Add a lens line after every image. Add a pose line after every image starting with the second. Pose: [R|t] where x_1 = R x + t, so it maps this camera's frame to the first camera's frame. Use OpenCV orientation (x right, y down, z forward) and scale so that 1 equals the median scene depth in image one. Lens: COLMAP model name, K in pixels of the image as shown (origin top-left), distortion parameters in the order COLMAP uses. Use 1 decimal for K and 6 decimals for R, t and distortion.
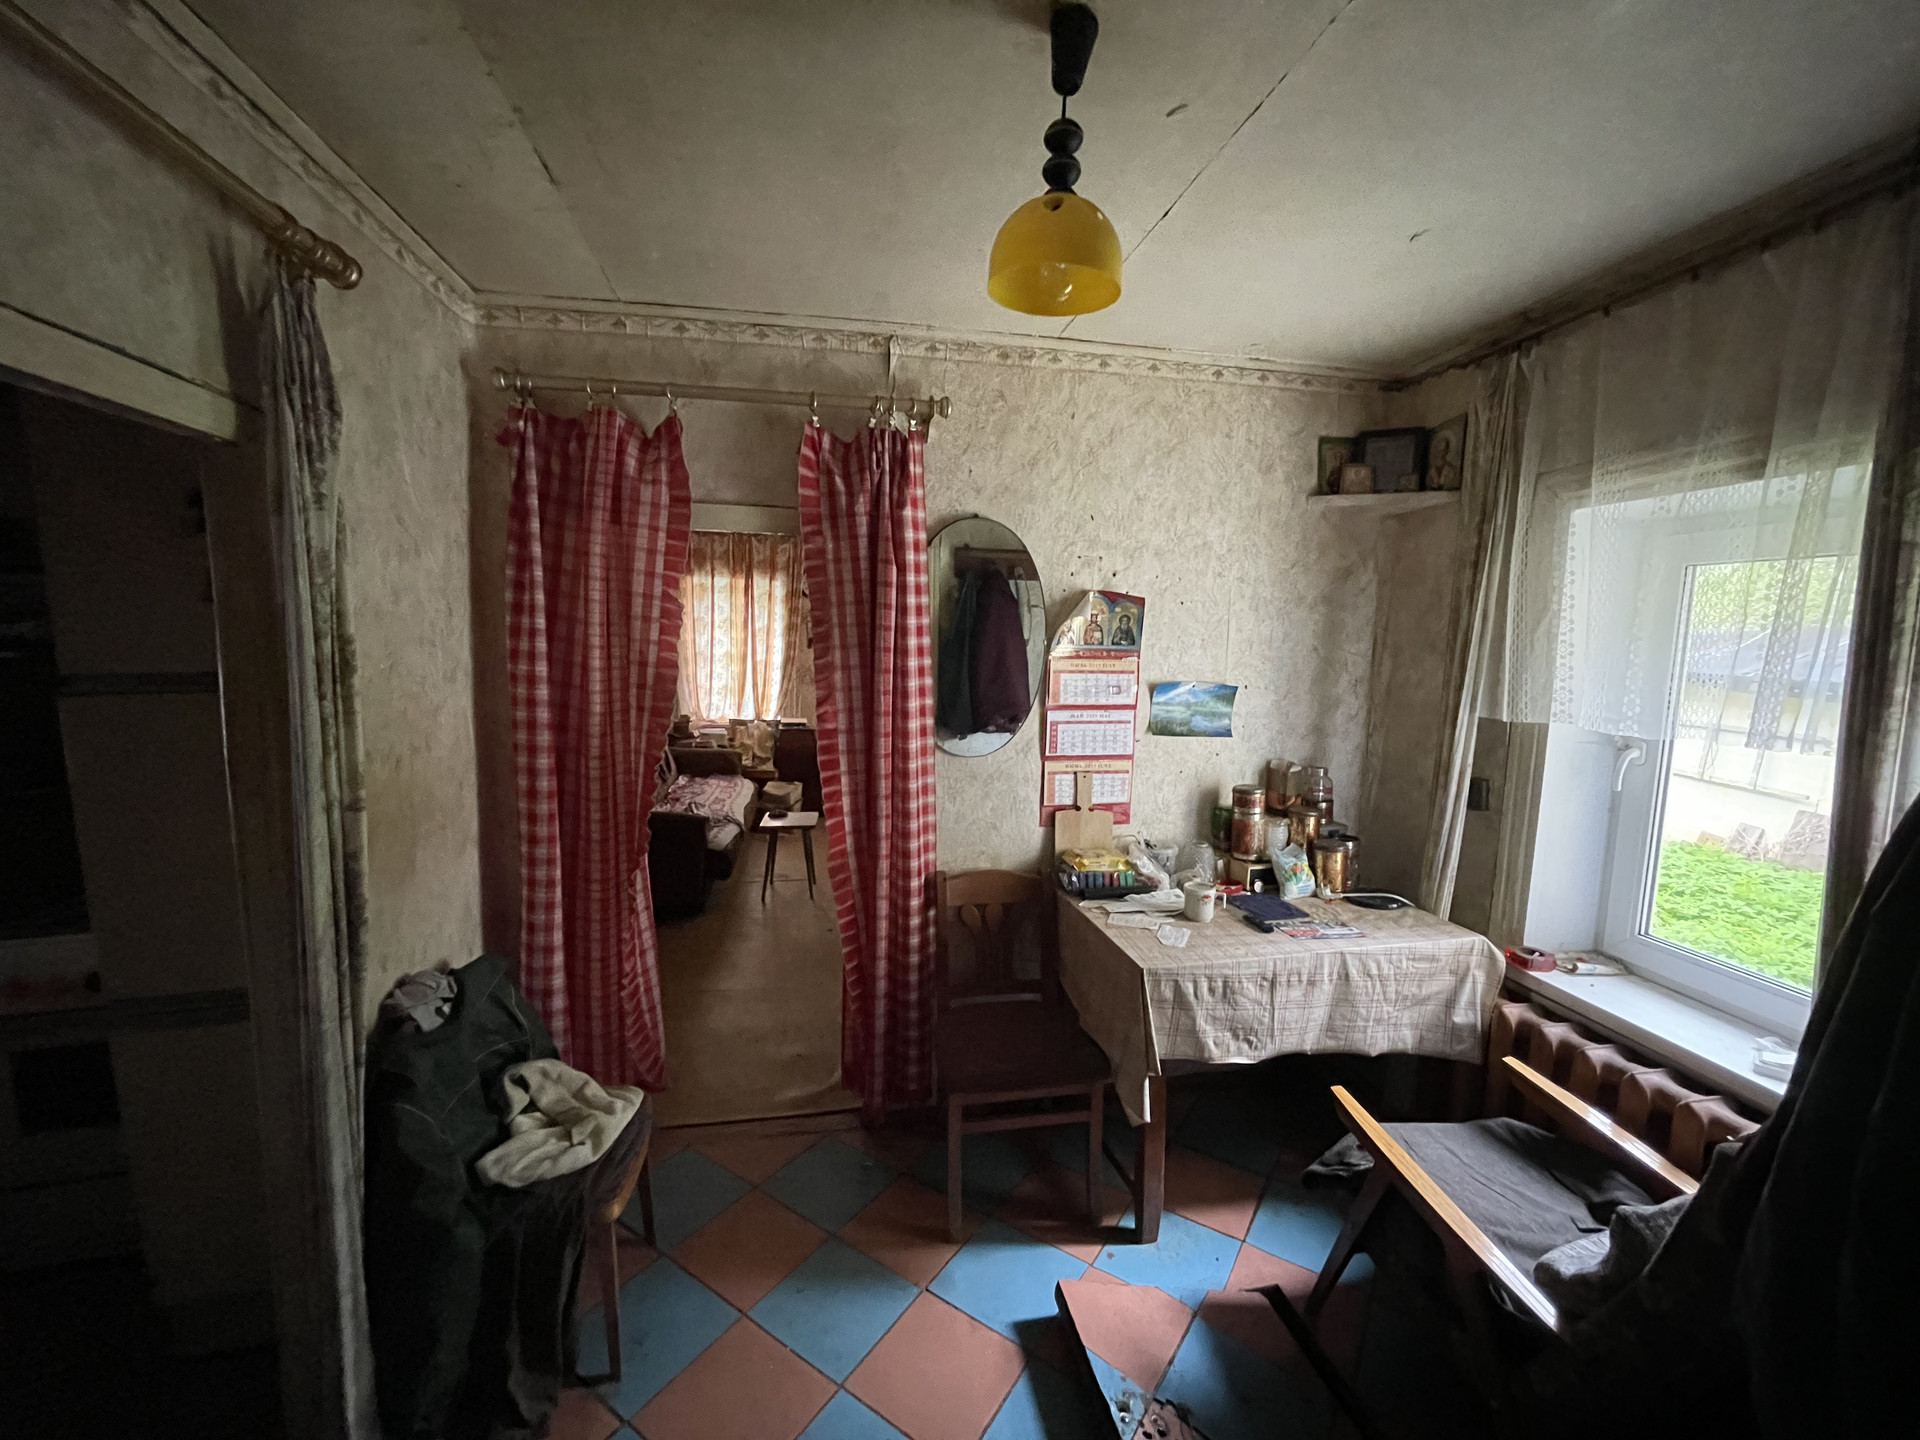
lens RADIAL K [[769.9, 0, 957.5], [0, 769.9, 724.0], [0, 0, 1]] dist [-0.005088, 0.000114]
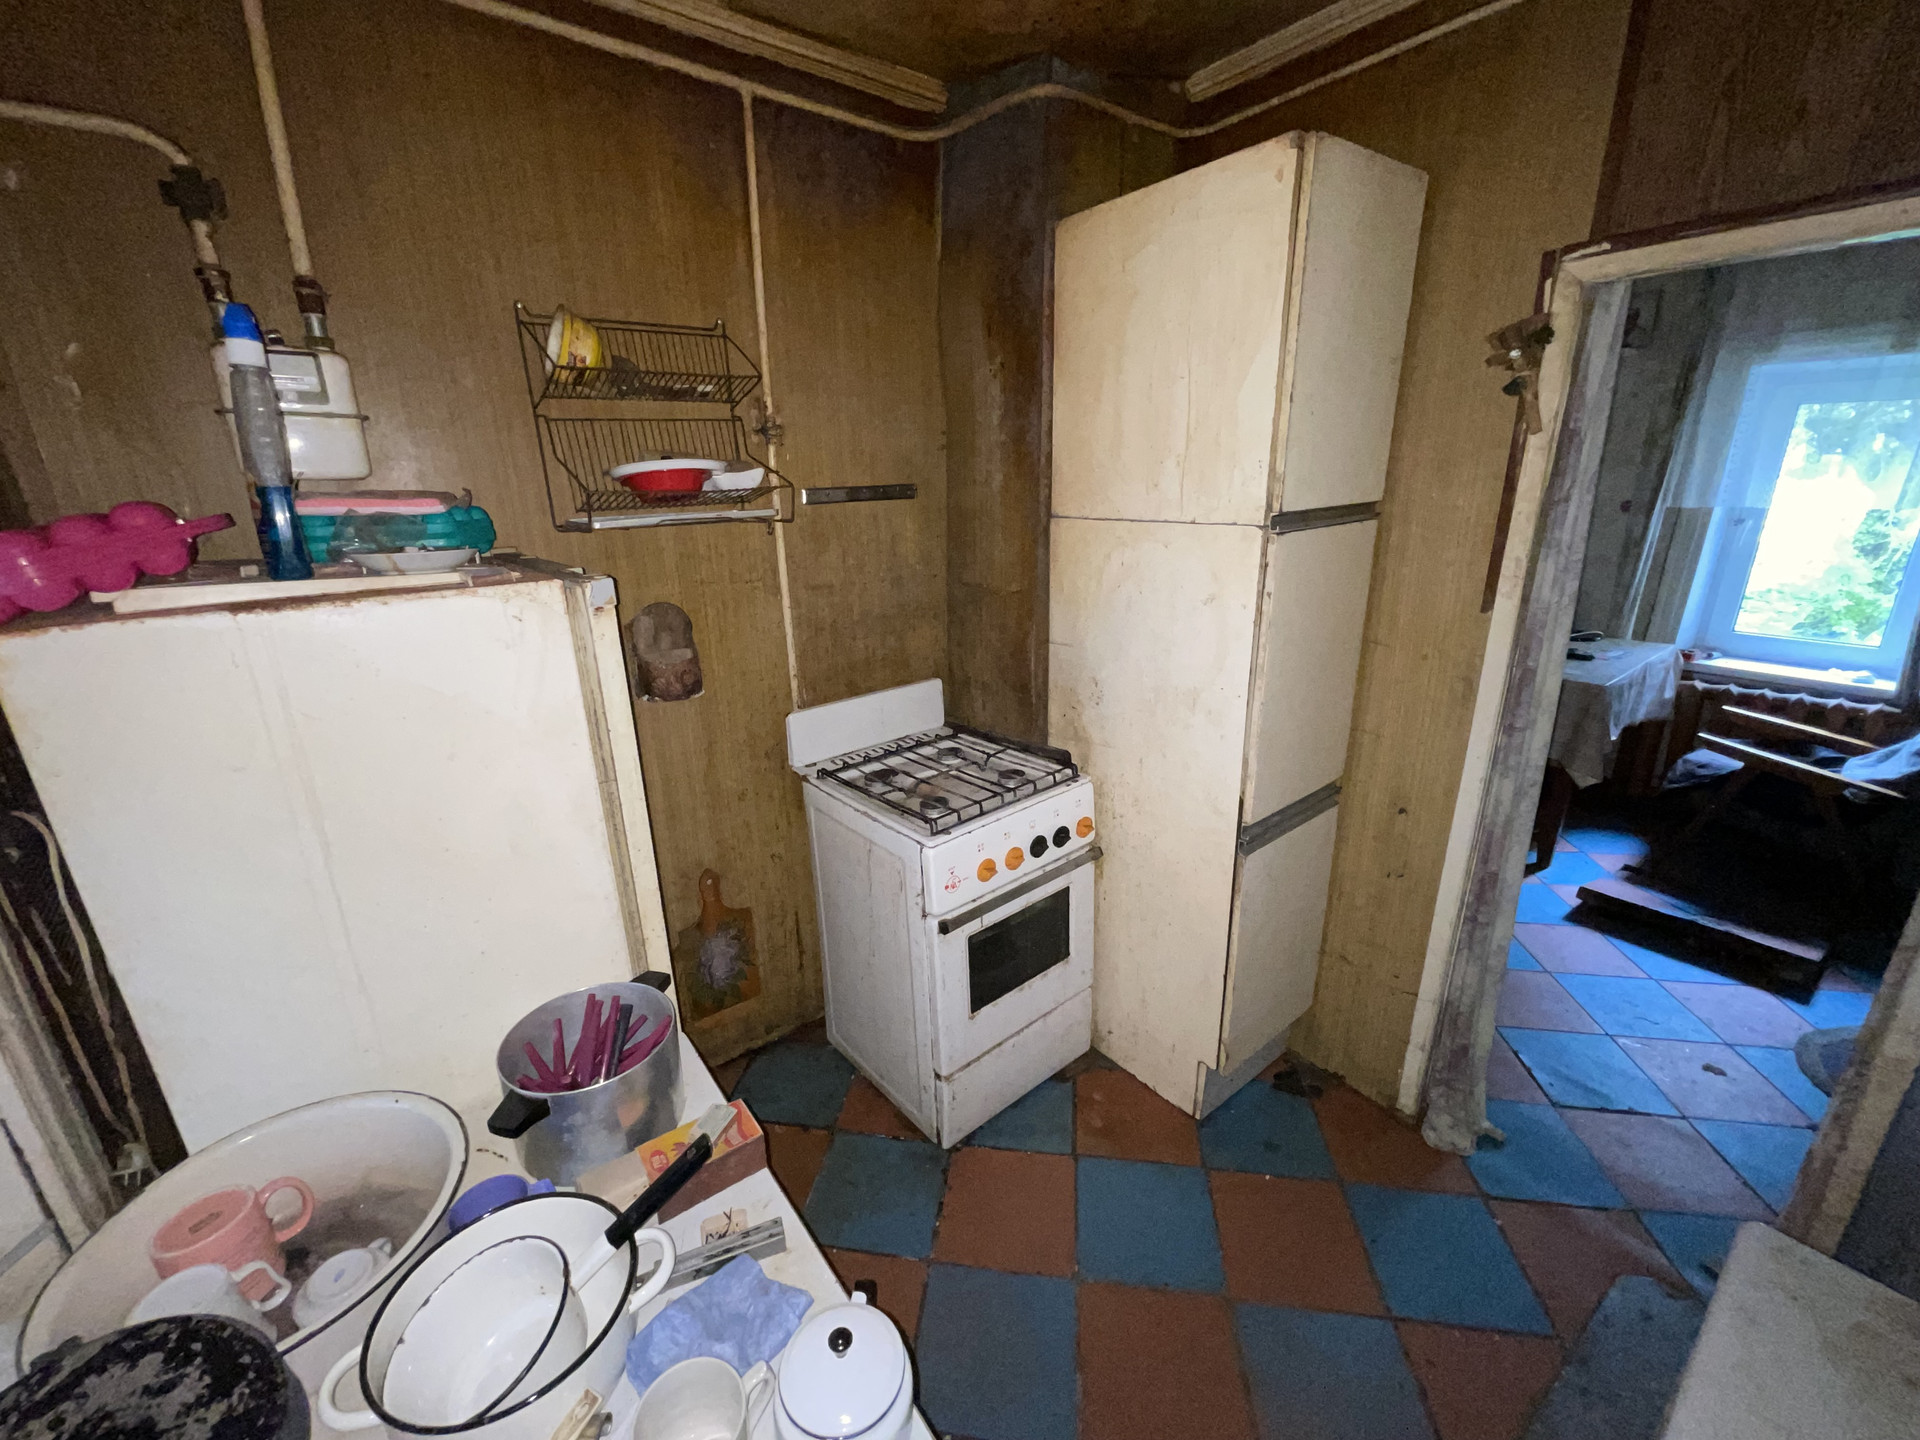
lens RADIAL K [[769.9, 0, 957.5], [0, 769.9, 724.0], [0, 0, 1]] dist [-0.005088, 0.000114]
pose [[0.909163, -0.158253, 0.385199, -1.369636], [0.078744, 0.973623, 0.214145, -0.027150], [-0.408928, -0.164360, 0.897643, 0.137185]]
